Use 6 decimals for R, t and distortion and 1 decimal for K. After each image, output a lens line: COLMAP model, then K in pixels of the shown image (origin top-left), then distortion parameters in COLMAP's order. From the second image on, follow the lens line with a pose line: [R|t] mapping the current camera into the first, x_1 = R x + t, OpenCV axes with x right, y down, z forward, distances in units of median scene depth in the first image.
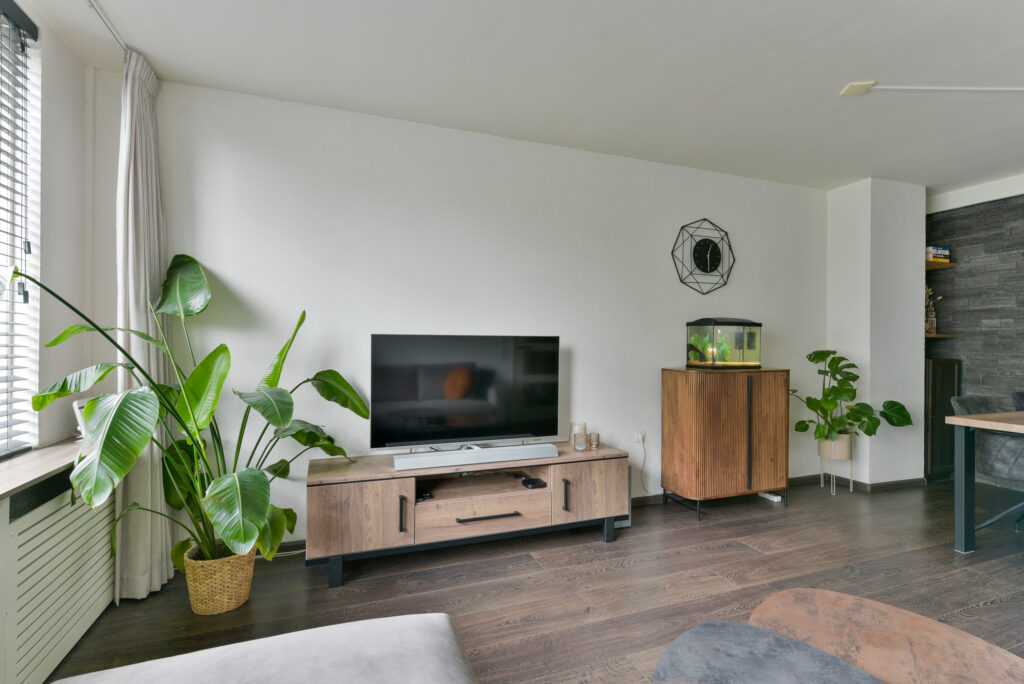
lens RADIAL K [[485.1, 0, 504.2], [0, 485.1, 343.7], [0, 0, 1]] dist [0.002693, -0.001302]
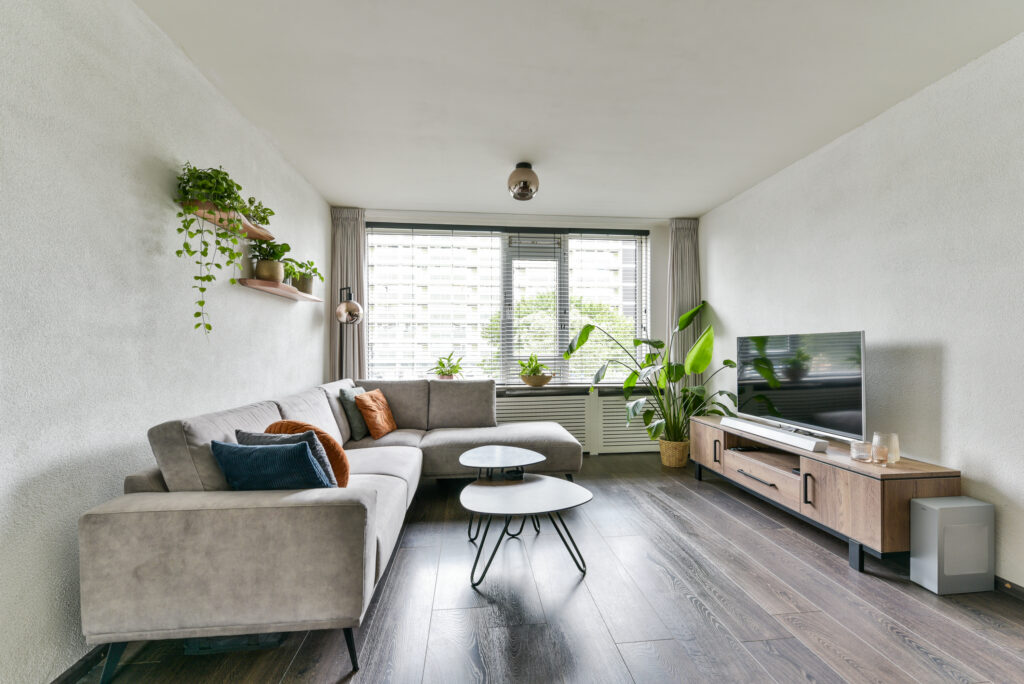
lens RADIAL K [[417.2, 0, 515.3], [0, 417.2, 350.0], [0, 0, 1]] dist [-0.001547, -0.000278]
pose [[-0.240912, -0.003478, -0.970541, 0.881769], [-0.000016, 0.999994, -0.003579, 0.020041], [0.970547, -0.000846, -0.240911, 0.486629]]
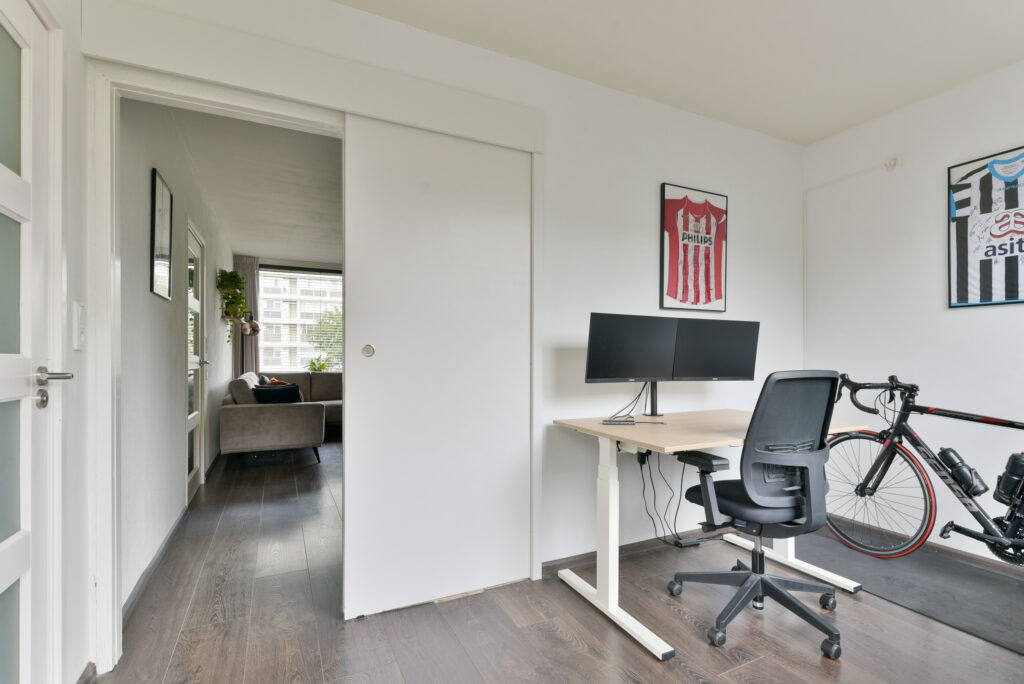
lens RADIAL K [[472.1, 0, 515.7], [0, 472.1, 355.0], [0, 0, 1]] dist [0.002444, 0.000033]
pose [[0.100725, -0.007178, -0.994888, 1.914513], [-0.001135, 0.999972, -0.007330, 0.036135], [0.994914, 0.001868, 0.100714, 0.657347]]
